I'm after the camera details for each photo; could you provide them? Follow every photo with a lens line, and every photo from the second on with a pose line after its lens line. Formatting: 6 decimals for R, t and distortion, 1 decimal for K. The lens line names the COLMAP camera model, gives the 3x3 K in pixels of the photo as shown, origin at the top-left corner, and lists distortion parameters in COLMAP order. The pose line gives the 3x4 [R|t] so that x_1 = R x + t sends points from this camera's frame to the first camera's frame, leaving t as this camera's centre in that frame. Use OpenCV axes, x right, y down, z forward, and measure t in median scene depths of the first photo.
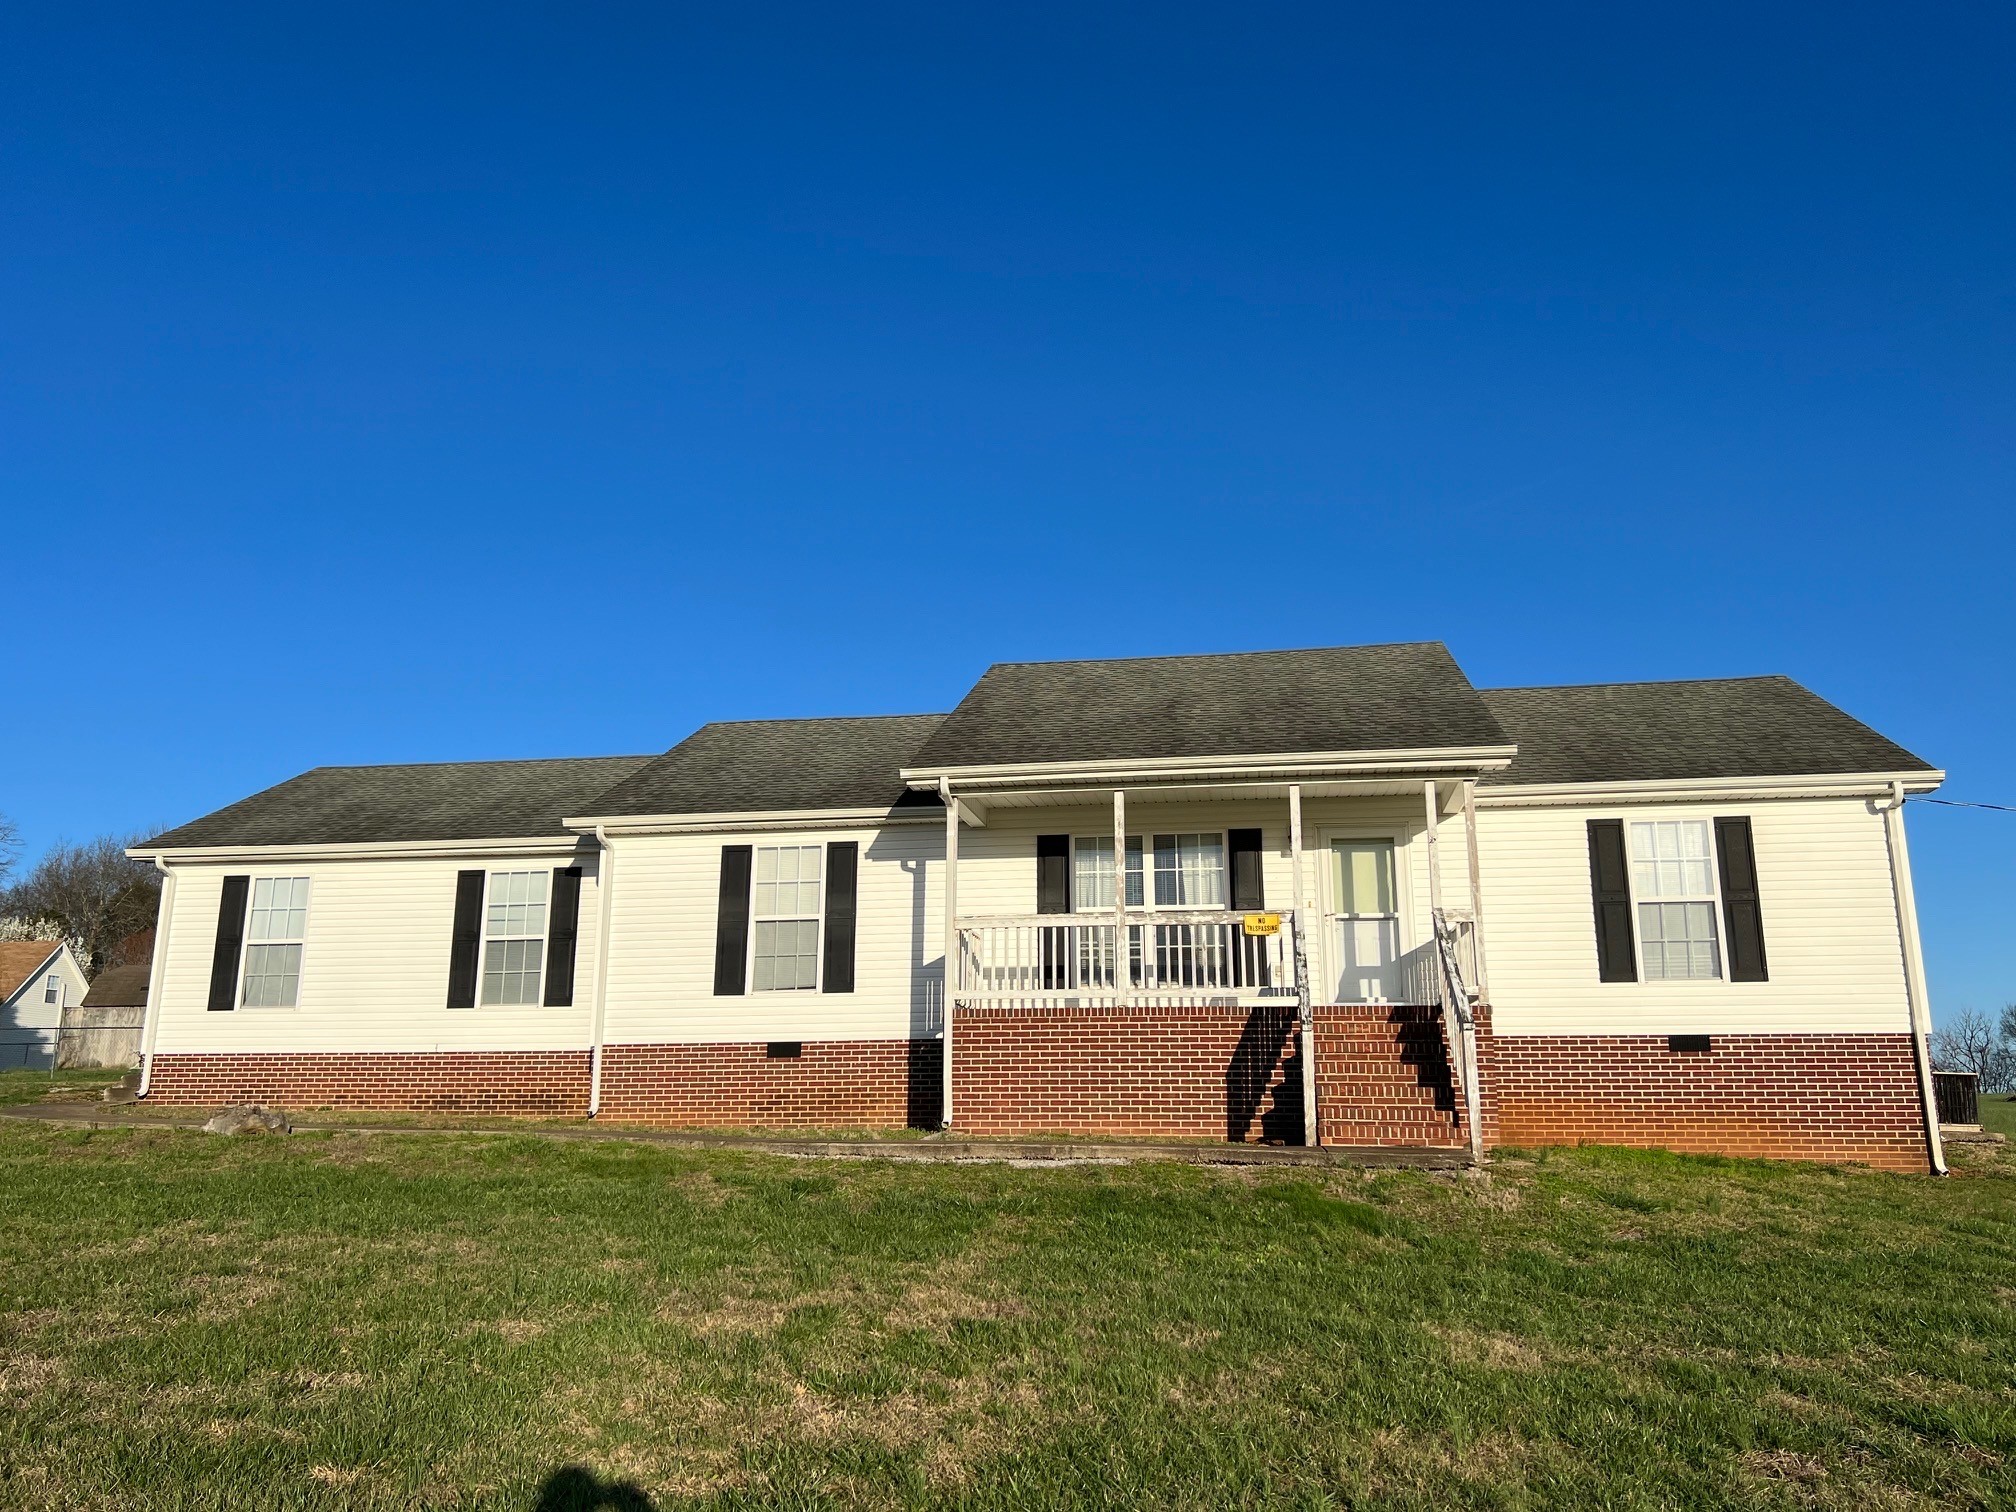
lens RADIAL K [[1557.8, 0, 1016.2], [0, 1557.8, 746.0], [0, 0, 1]] dist [0.099422, -0.180616]
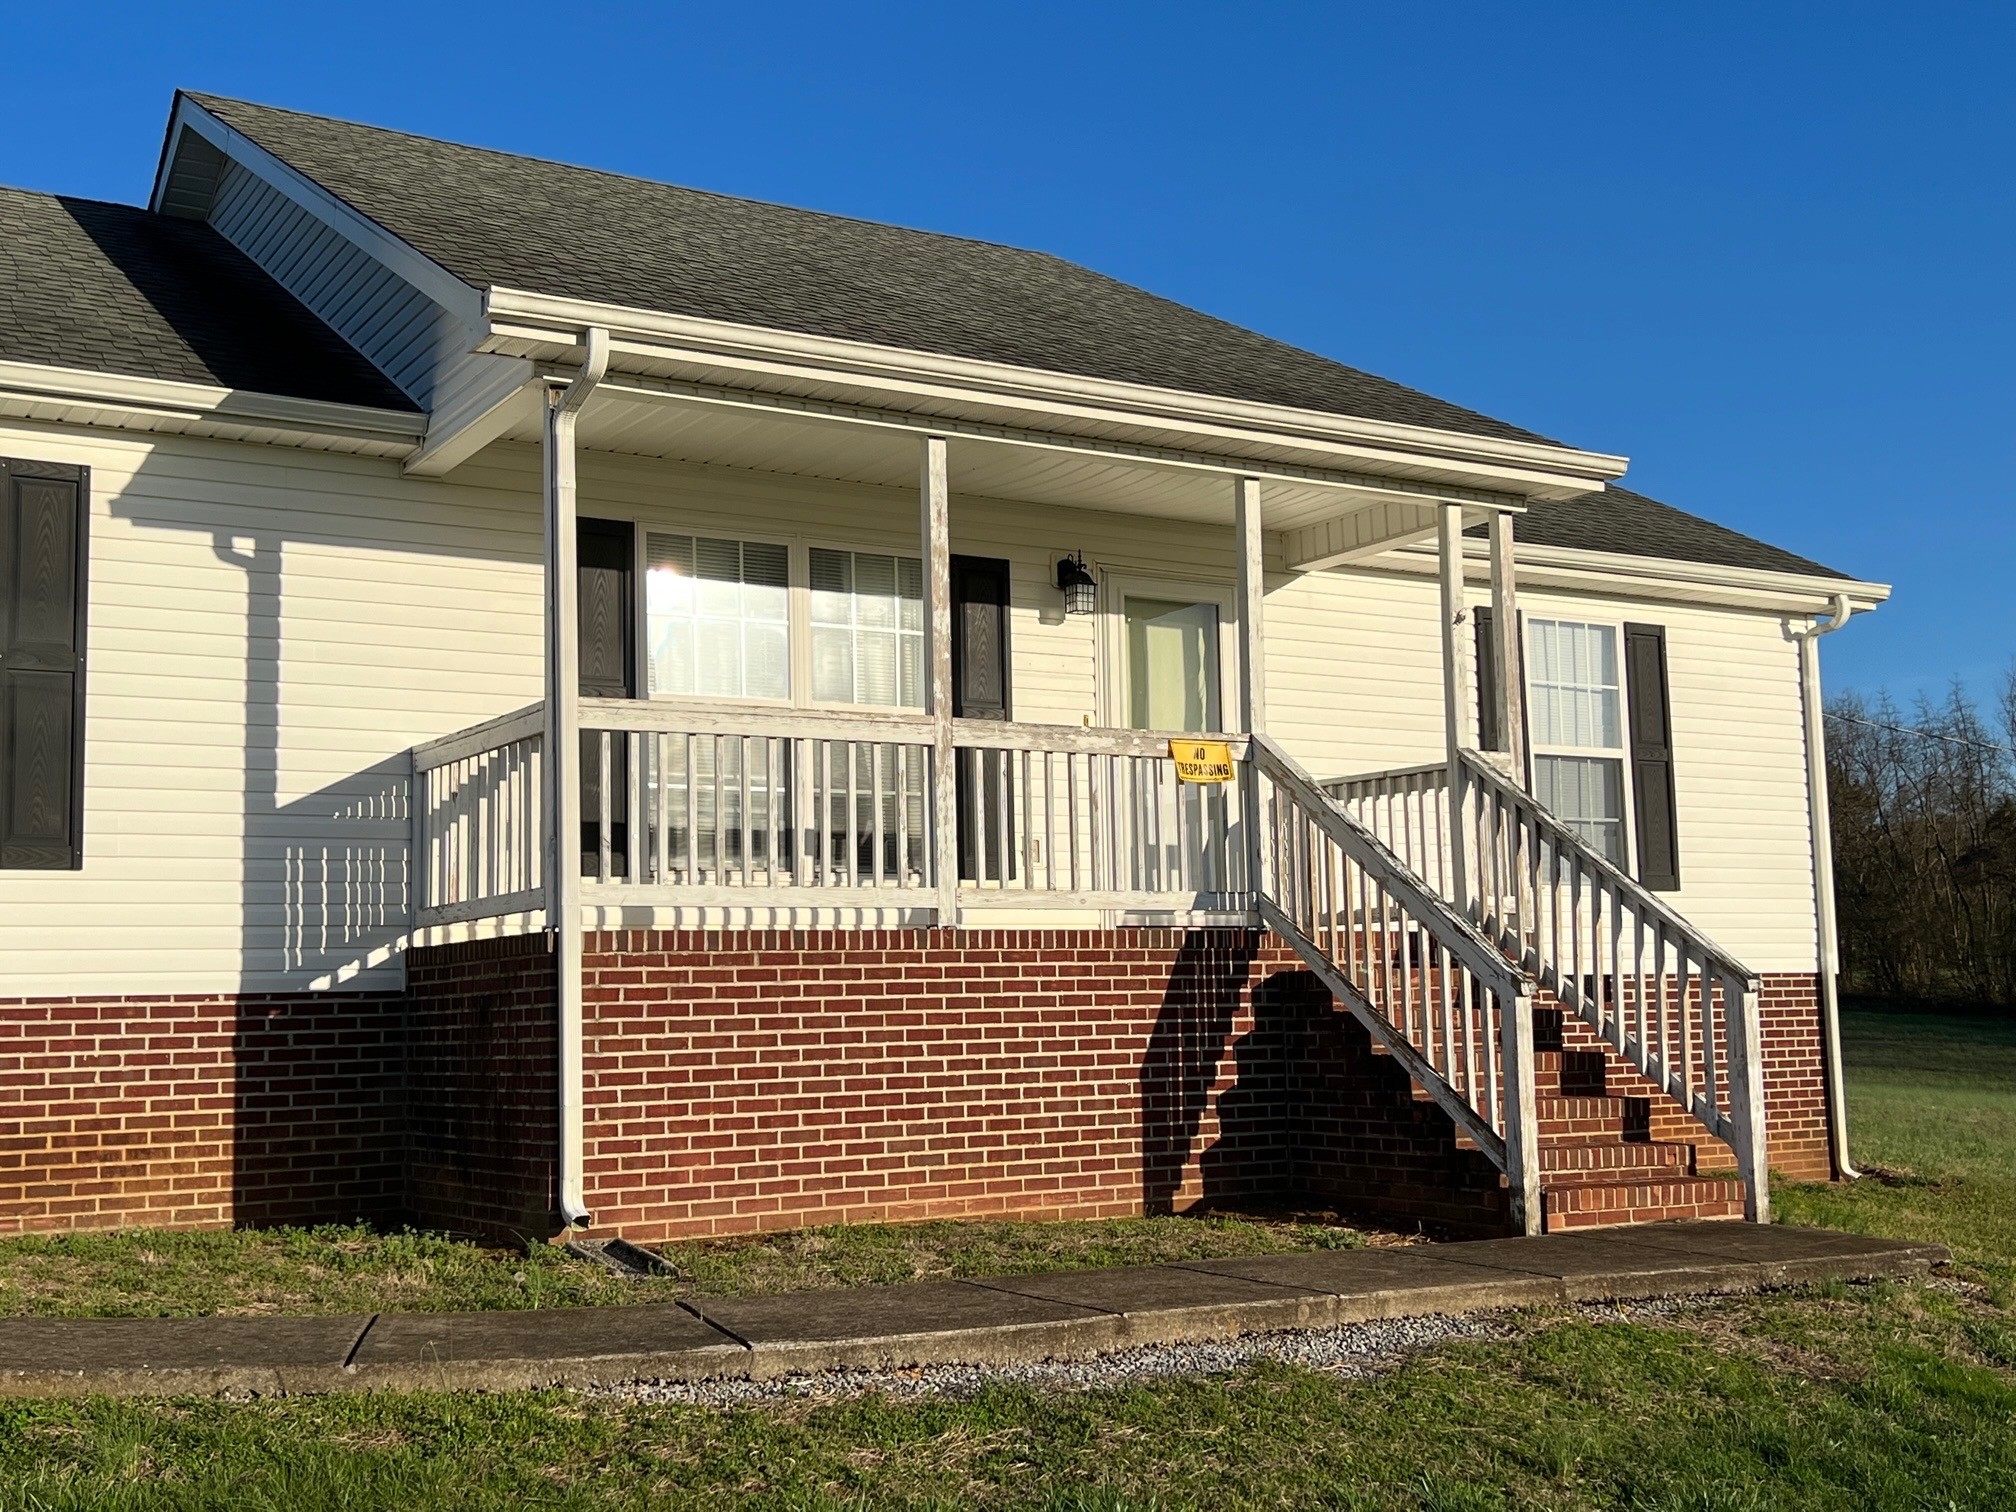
lens RADIAL K [[2270.6, 0, 1008.0], [0, 2270.6, 756.0], [0, 0, 1]] dist [0.104592, -0.016758]
pose [[0.756593, 0.057612, 0.651344, -0.302423], [-0.133820, 0.988670, 0.067995, 0.065485], [-0.640047, -0.138608, 0.755730, 0.457691]]
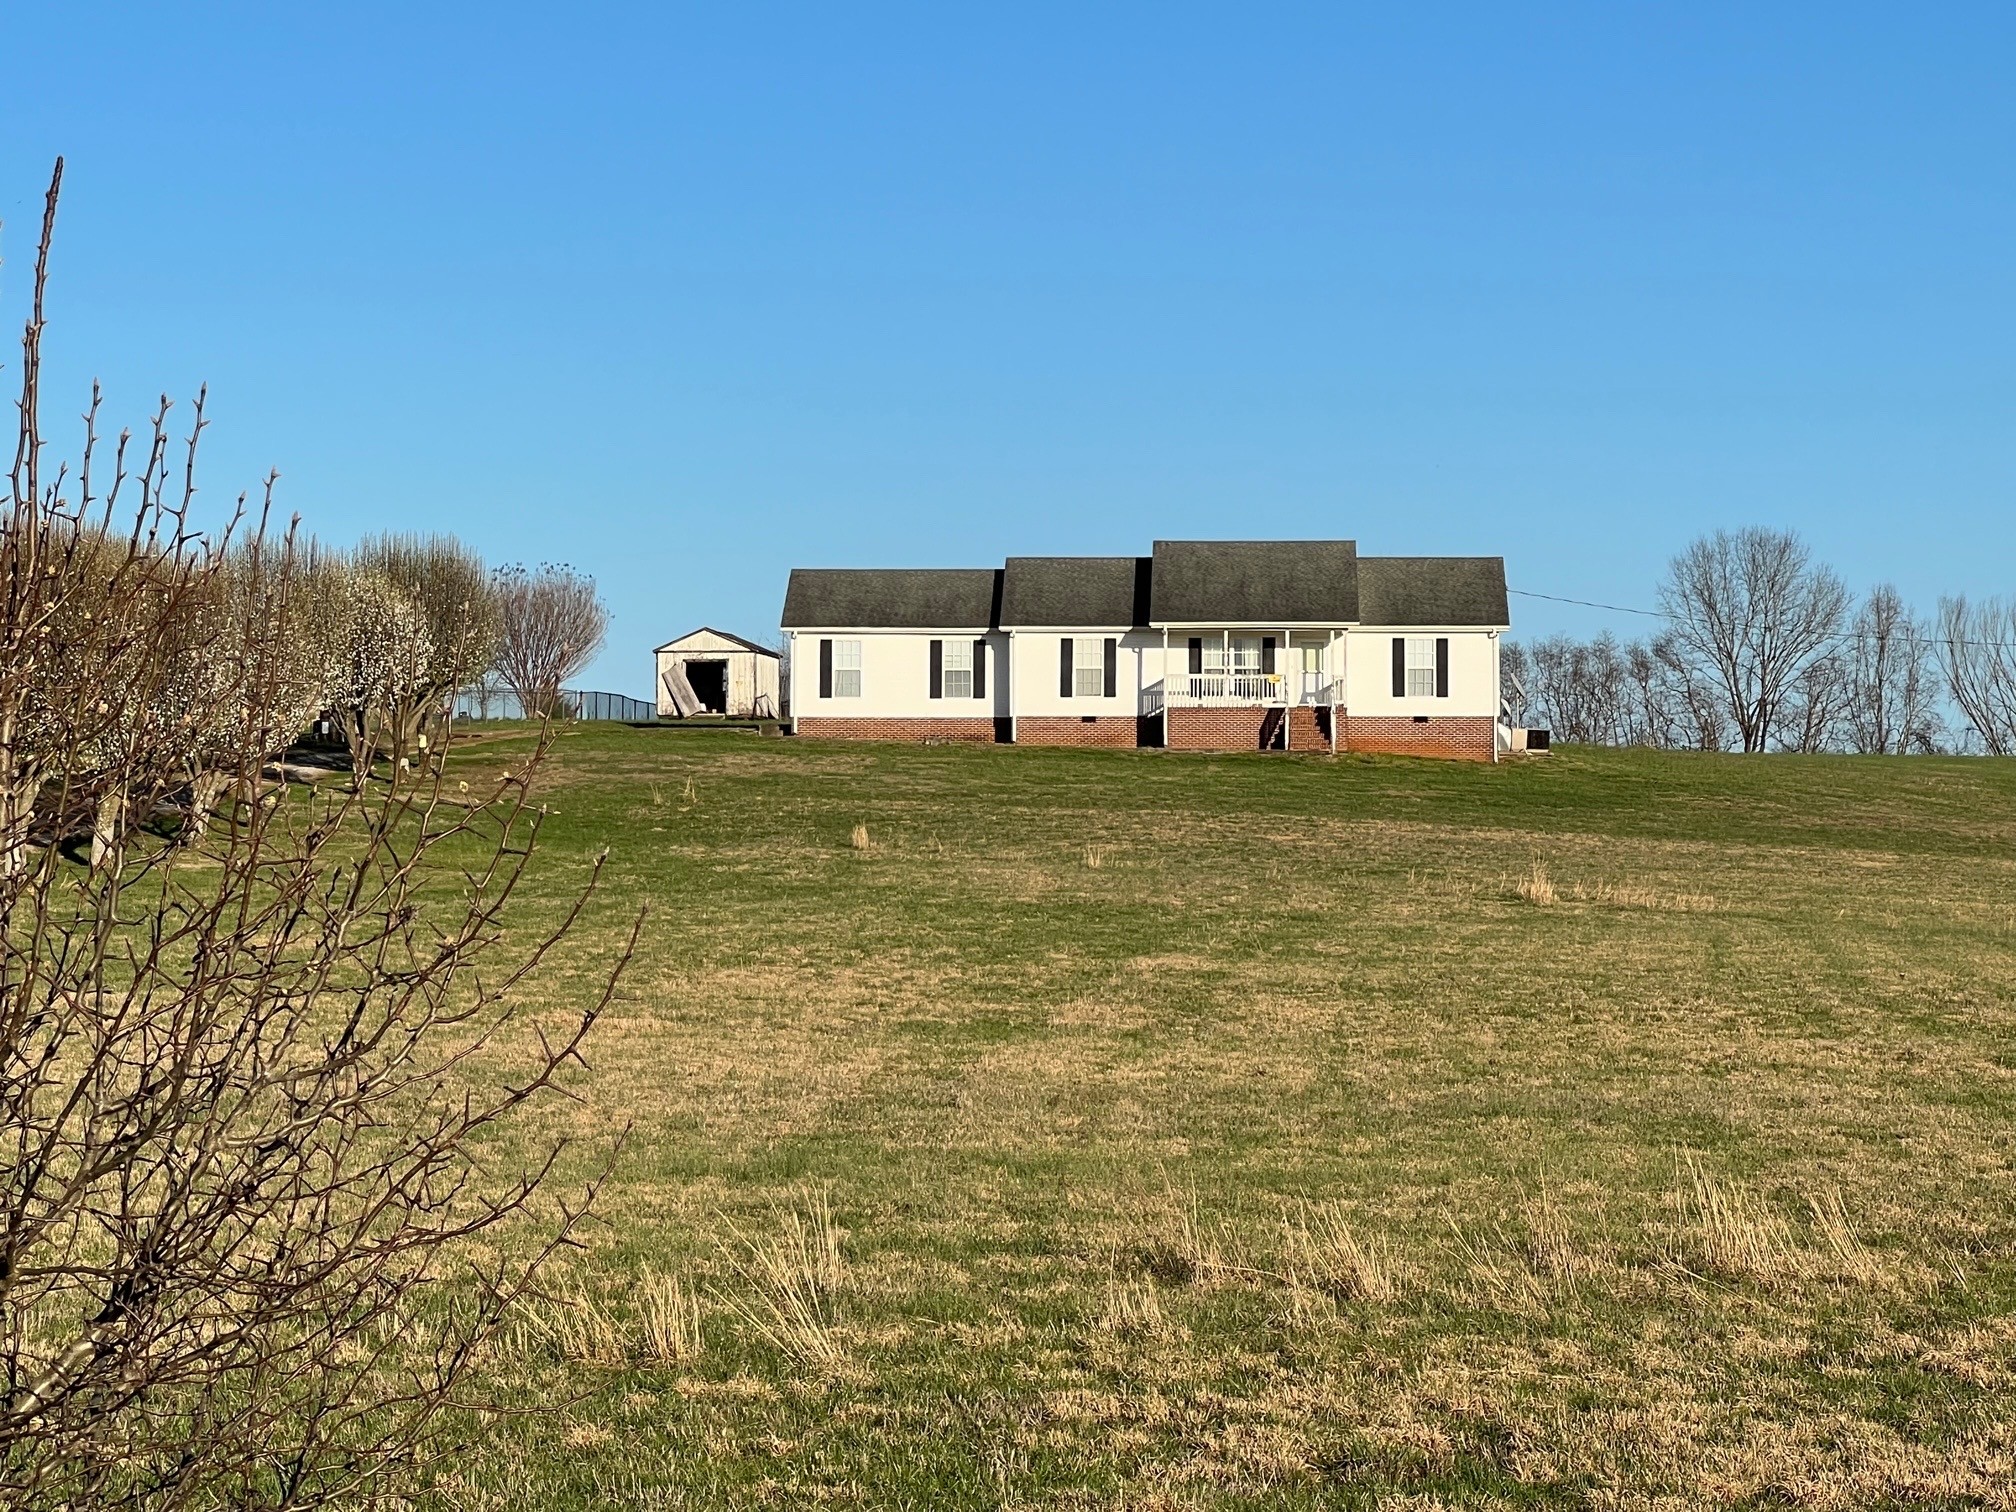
lens RADIAL K [[5510.8, 0, 1008.0], [0, 5510.8, 756.0], [0, 0, 1]] dist [0.049157, -0.001942]
pose [[0.993025, 0.006243, 0.117736, -1.384258], [-0.030887, 0.977497, 0.208675, -1.680882], [-0.113784, -0.210856, 0.970872, -8.024285]]
